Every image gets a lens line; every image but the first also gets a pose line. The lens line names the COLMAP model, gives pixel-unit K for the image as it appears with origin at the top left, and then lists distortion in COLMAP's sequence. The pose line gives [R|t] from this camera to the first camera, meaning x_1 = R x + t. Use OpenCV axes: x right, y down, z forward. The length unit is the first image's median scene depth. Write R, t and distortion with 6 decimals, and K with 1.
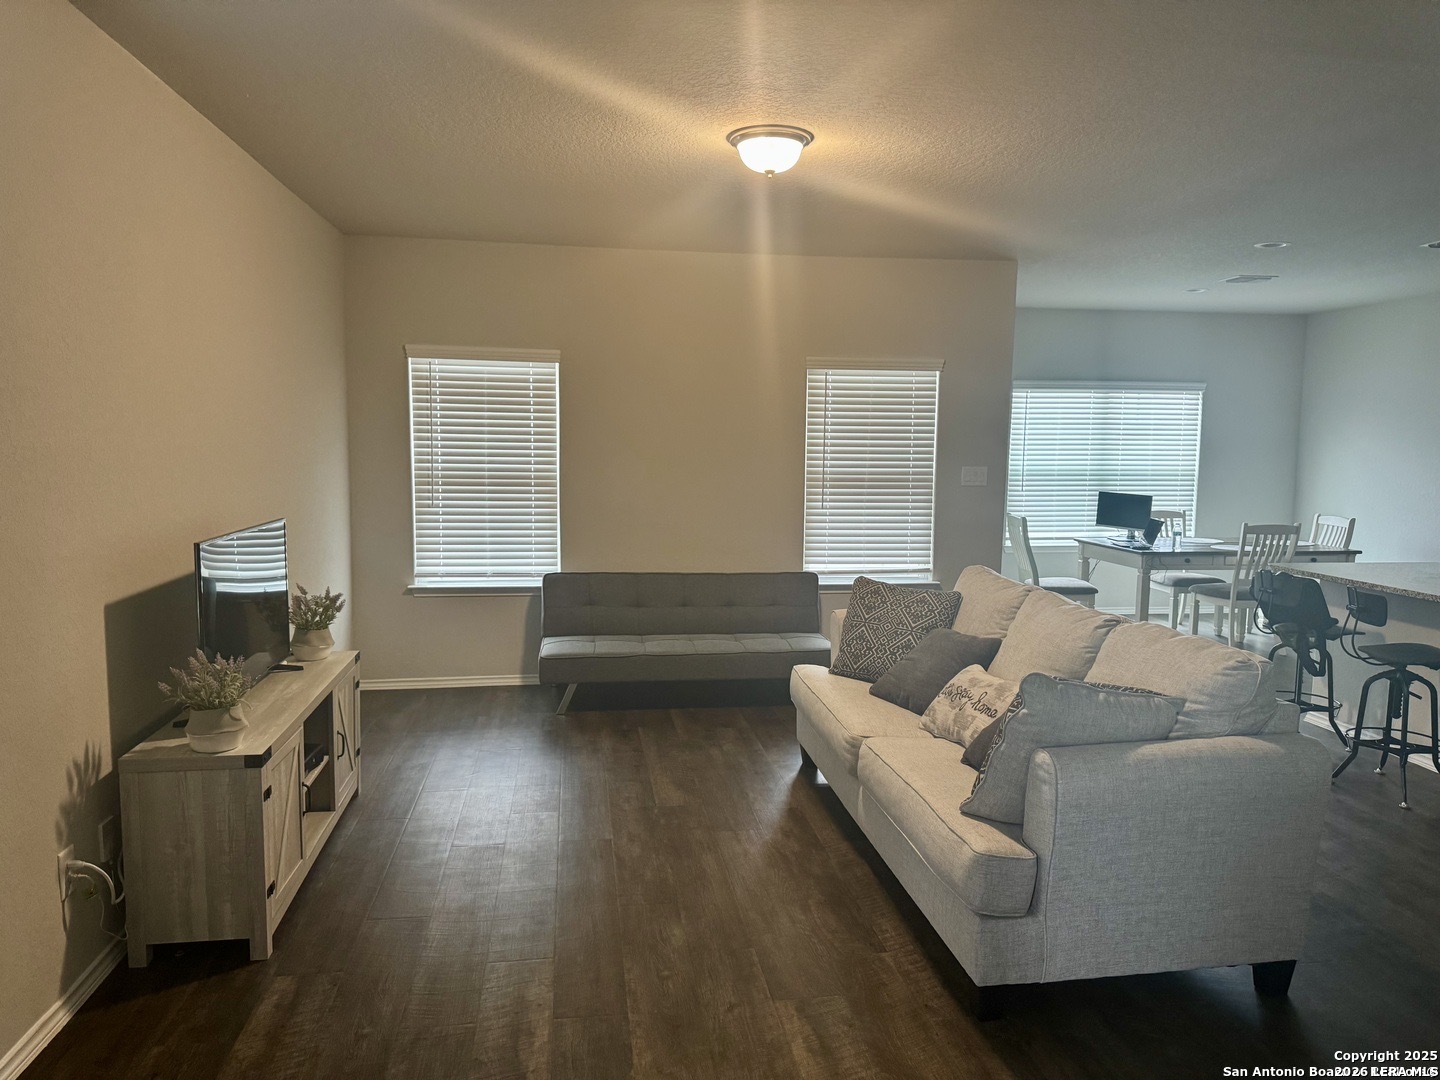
lens RADIAL K [[1003.7, 0, 720.0], [0, 1003.7, 540.0], [0, 0, 1]] dist [0.096133, -0.127812]
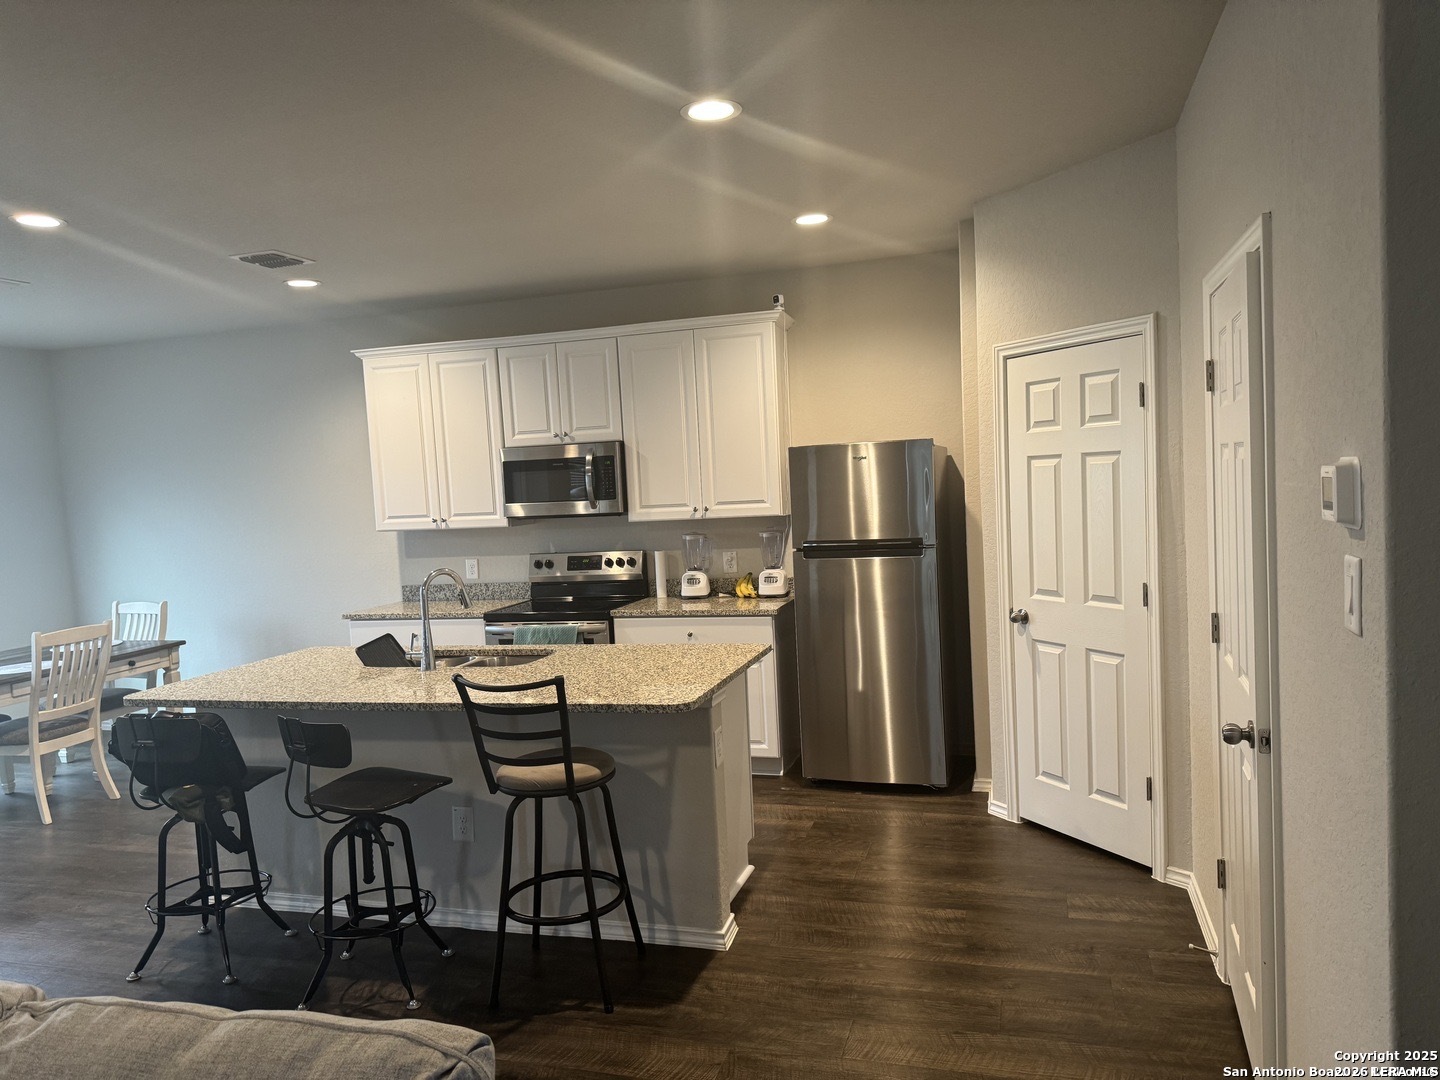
lens RADIAL K [[1017.8, 0, 720.0], [0, 1017.8, 540.0], [0, 0, 1]] dist [0.089160, -0.142344]
pose [[0.426697, -0.092046, 0.899698, 0.092517], [0.150378, 0.988180, 0.029780, -0.033463], [-0.891805, 0.122588, 0.435495, 0.297330]]
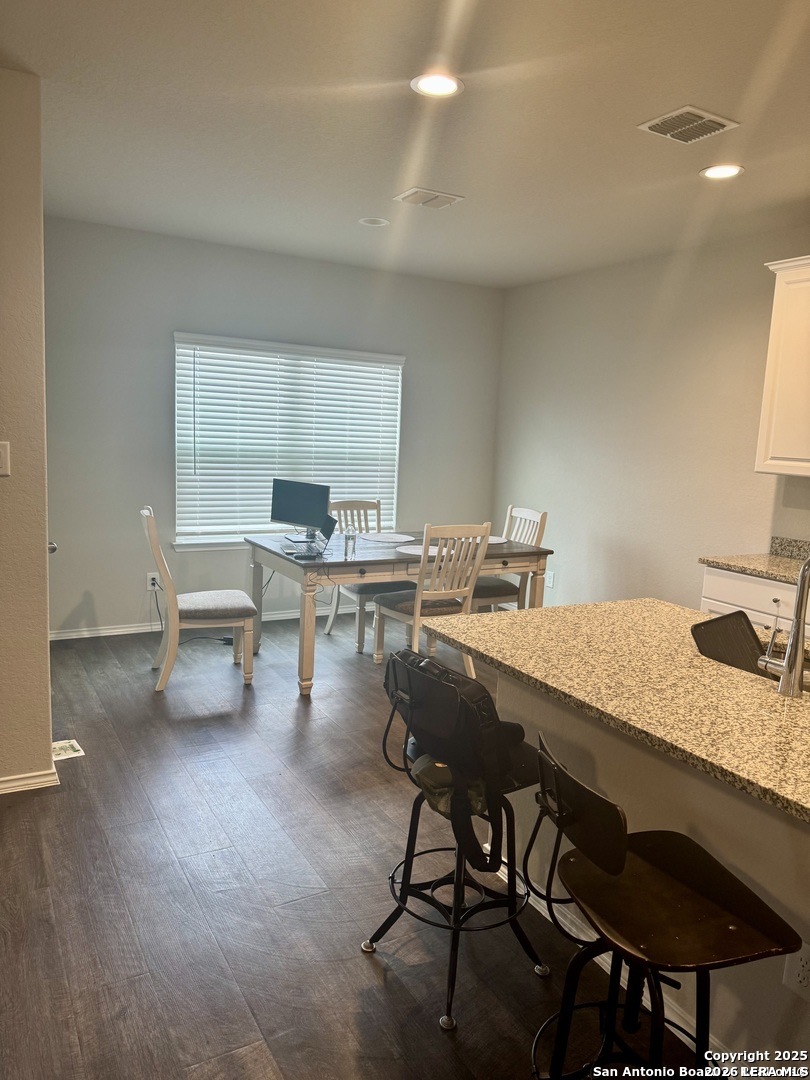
lens RADIAL K [[763.4, 0, 406.8], [0, 763.4, 545.6], [0, 0, 1]] dist [0.089160, -0.142344]
pose [[0.928955, -0.023917, 0.369420, 0.312194], [0.002321, 0.998267, 0.058793, -0.038548], [-0.370187, -0.053759, 0.927401, 0.508050]]
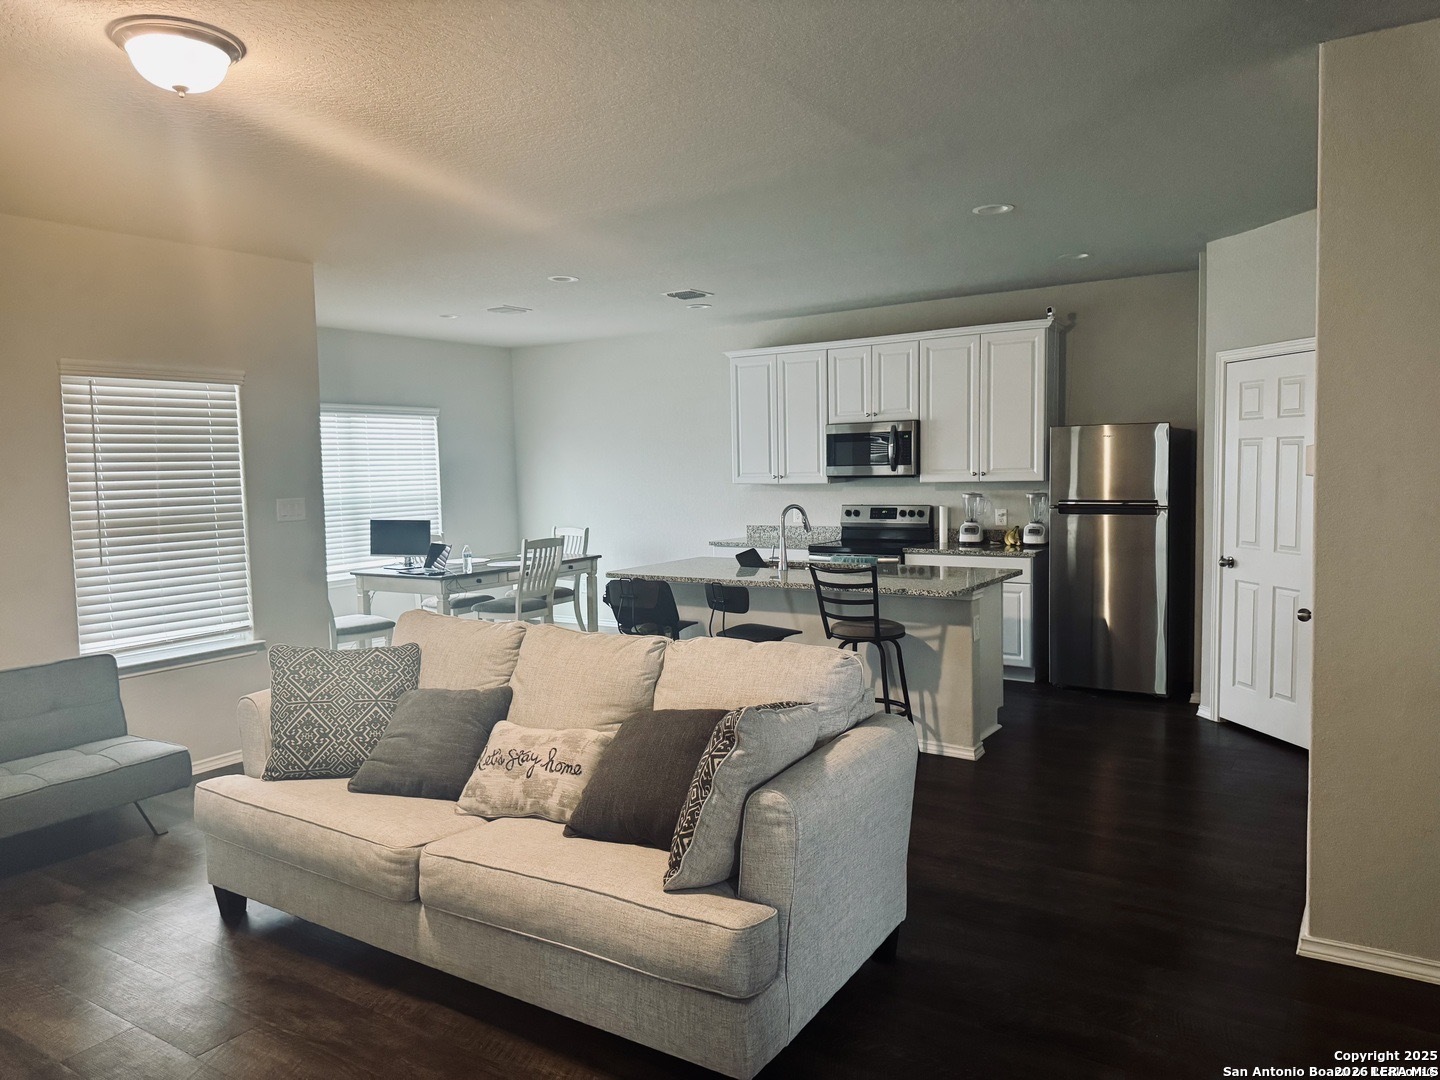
lens RADIAL K [[1003.7, 0, 720.0], [0, 1003.7, 540.0], [0, 0, 1]] dist [0.096133, -0.127812]
pose [[0.661825, -0.085486, 0.744768, -0.147337], [0.107077, 0.994070, 0.018949, -0.015477], [-0.741971, 0.067206, 0.667054, 0.164086]]
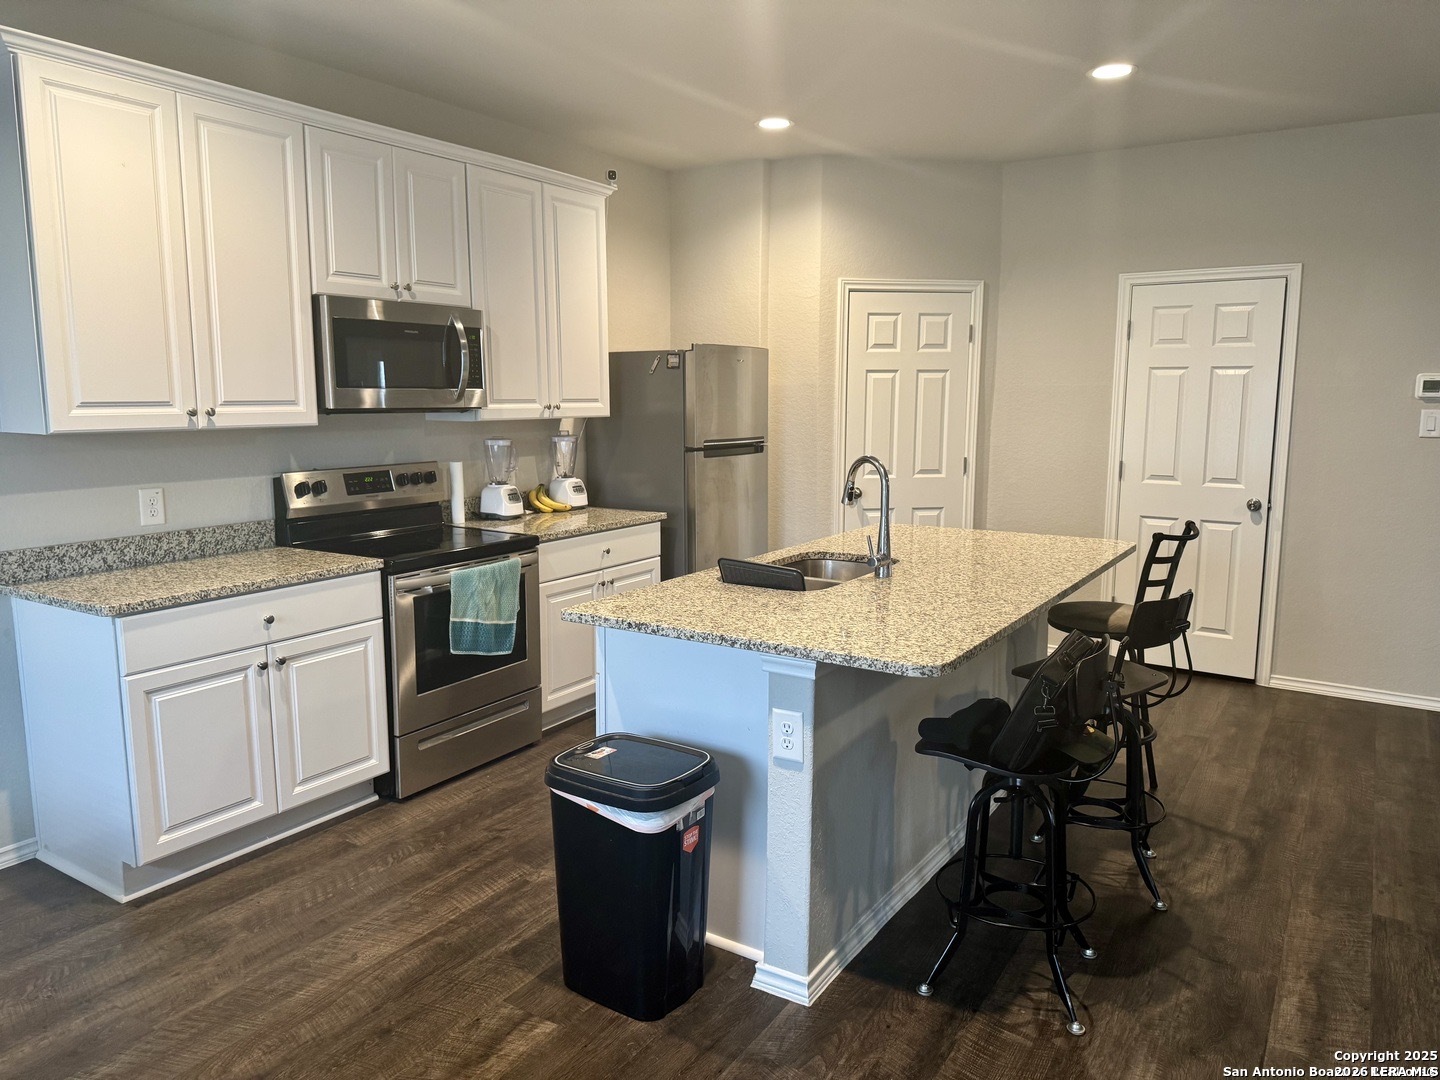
lens RADIAL K [[1017.8, 0, 720.0], [0, 1017.8, 540.0], [0, 0, 1]] dist [0.089160, -0.142344]
pose [[-0.757638, -0.110408, 0.643269, 0.299073], [0.054832, 0.971337, 0.231297, -0.104070], [-0.650368, 0.210511, -0.729867, 1.146094]]
